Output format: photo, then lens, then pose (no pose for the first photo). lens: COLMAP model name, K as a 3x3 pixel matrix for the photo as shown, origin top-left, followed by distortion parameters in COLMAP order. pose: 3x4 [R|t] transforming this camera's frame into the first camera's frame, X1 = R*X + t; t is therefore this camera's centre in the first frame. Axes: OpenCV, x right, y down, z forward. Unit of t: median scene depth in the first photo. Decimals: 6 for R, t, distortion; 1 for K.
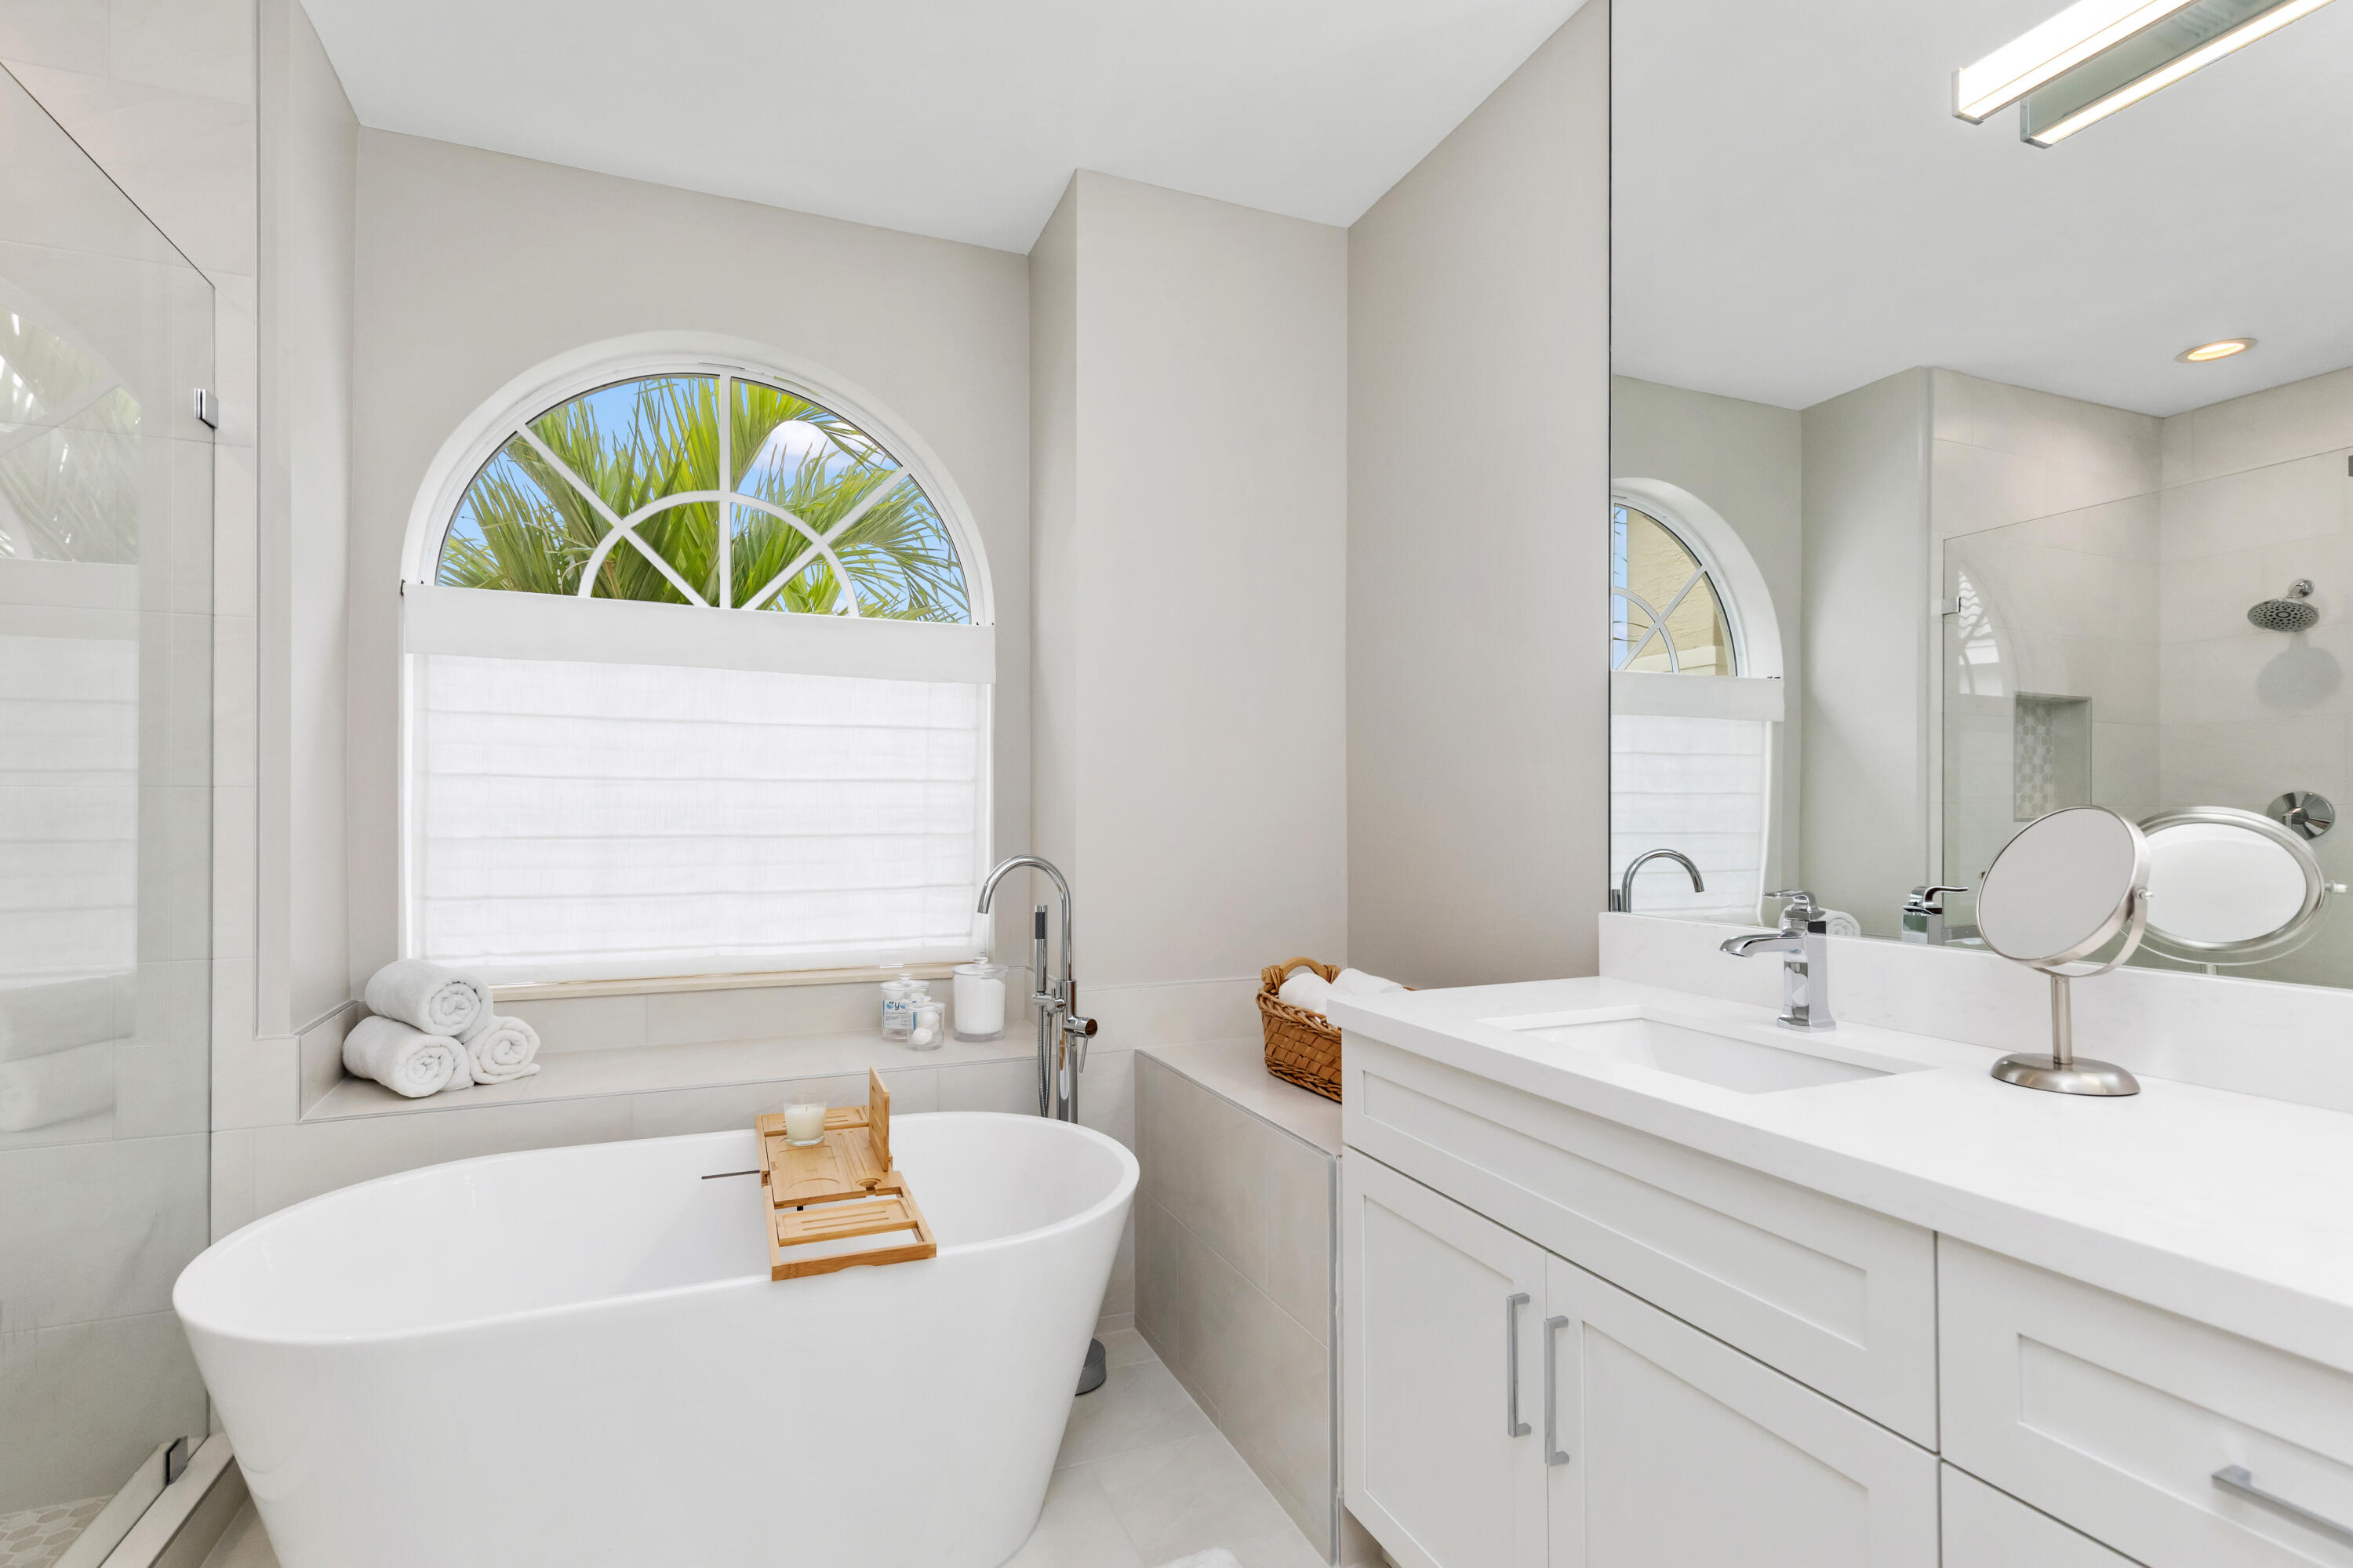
lens RADIAL K [[1111.3, 0, 1177.4], [0, 1111.3, 801.6], [0, 0, 1]] dist [0.003285, -0.001097]
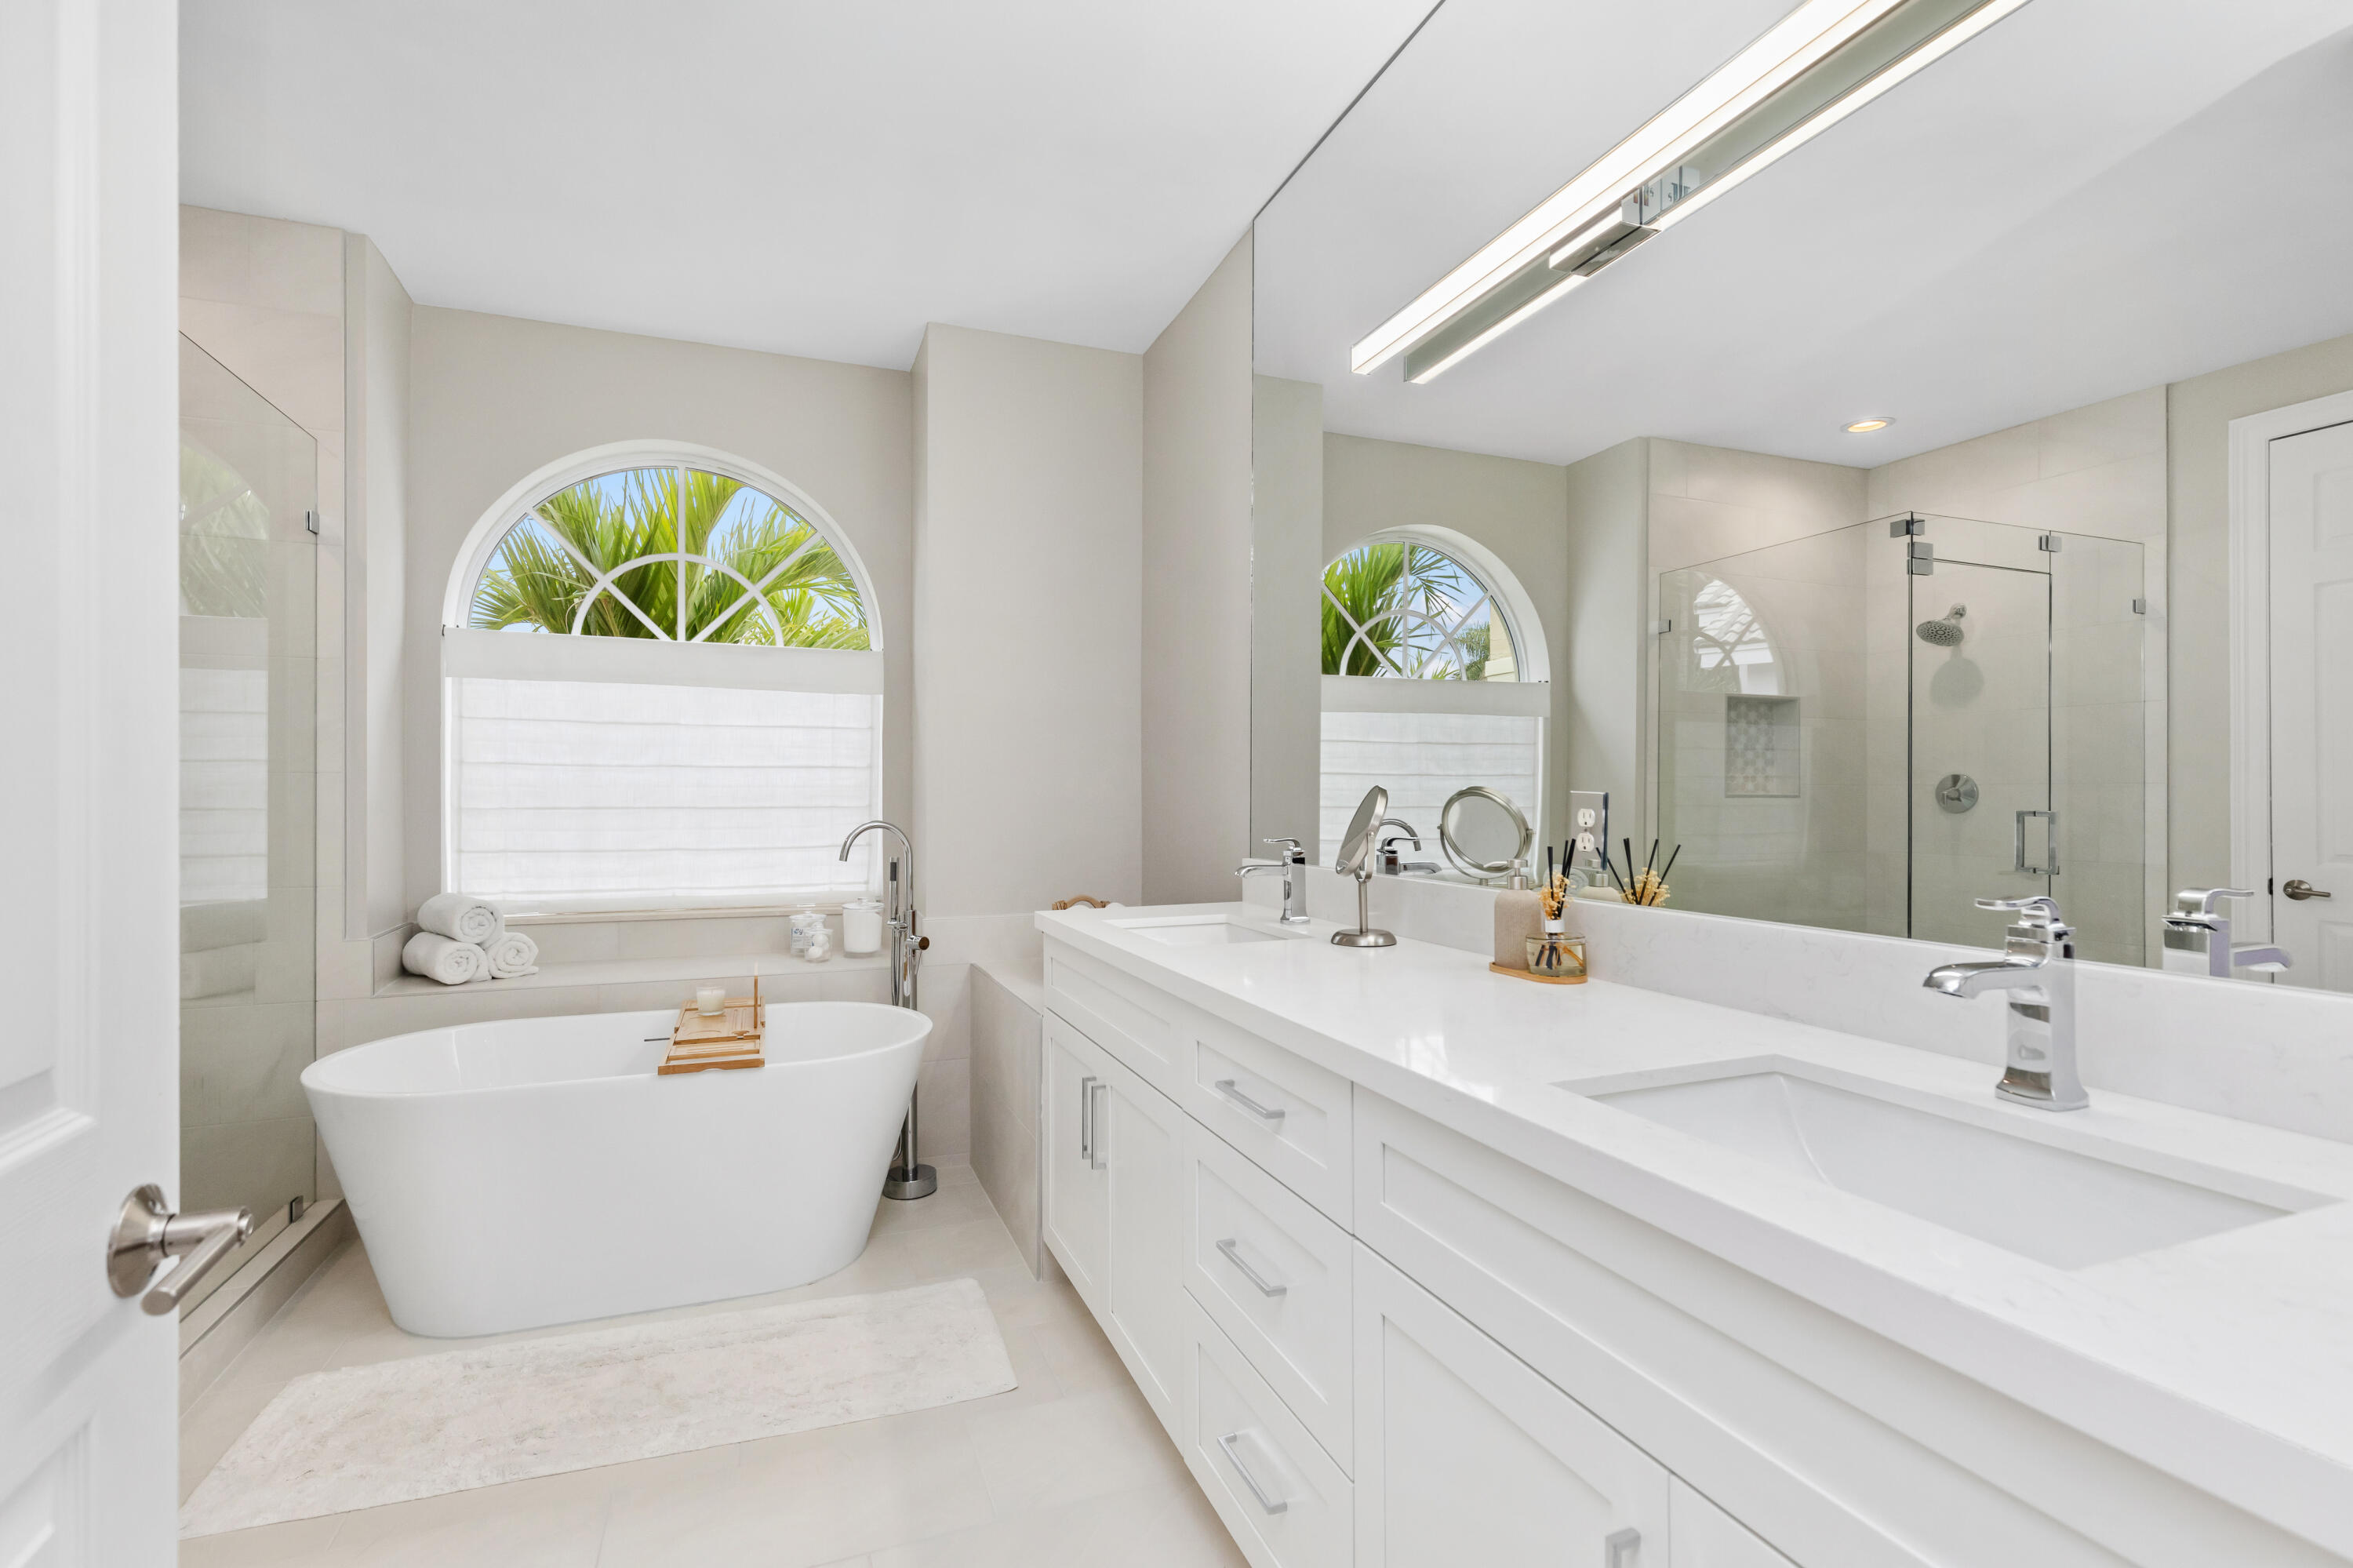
lens RADIAL K [[1061.9, 0, 1176.5], [0, 1061.9, 784.0], [0, 0, 1]] dist [-0.003362, 0.000108]
pose [[0.999851, -0.000651, -0.017269, 0.250826], [0.000690, 0.999997, 0.002273, -0.000903], [0.017267, -0.002284, 0.999848, -0.322230]]
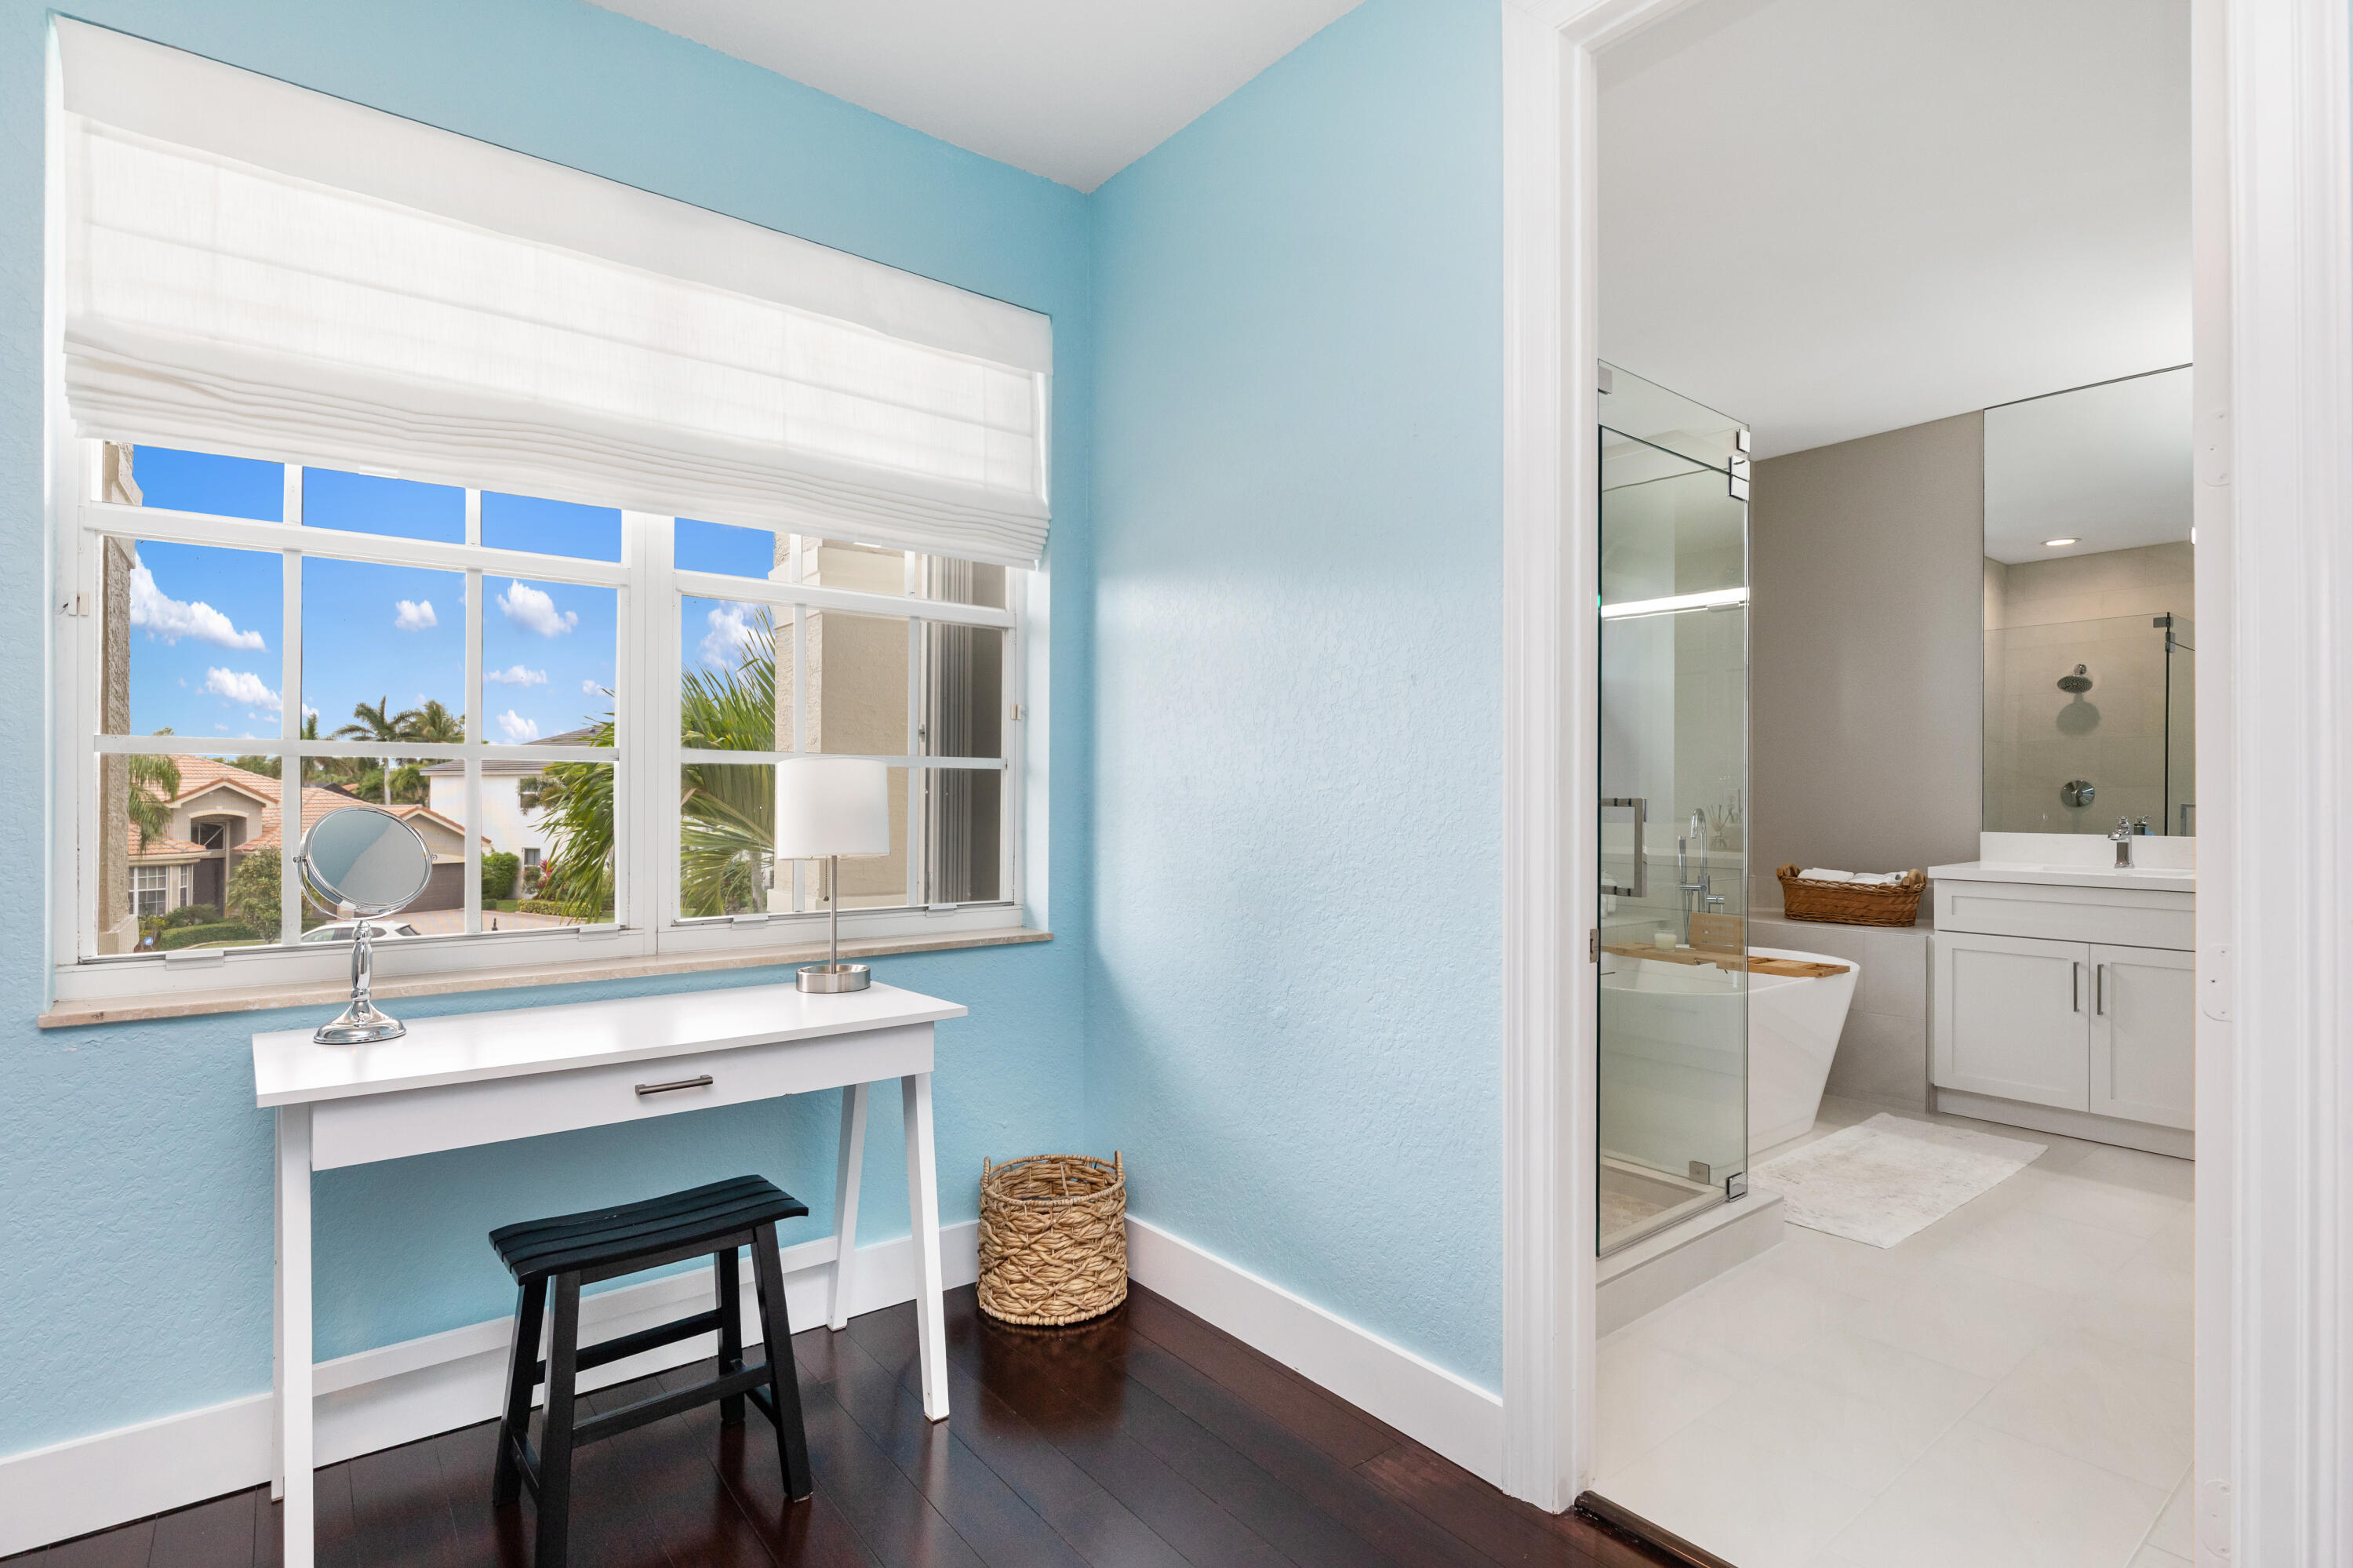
lens RADIAL K [[1158.8, 0, 1176.5], [0, 1158.8, 784.0], [0, 0, 1]] dist [-0.000560, -0.000103]
pose [[0.959525, 0.003192, 0.281606, -1.453269], [-0.003205, 0.999995, -0.000414, 0.005452], [-0.281606, -0.000505, 0.959530, -0.623357]]
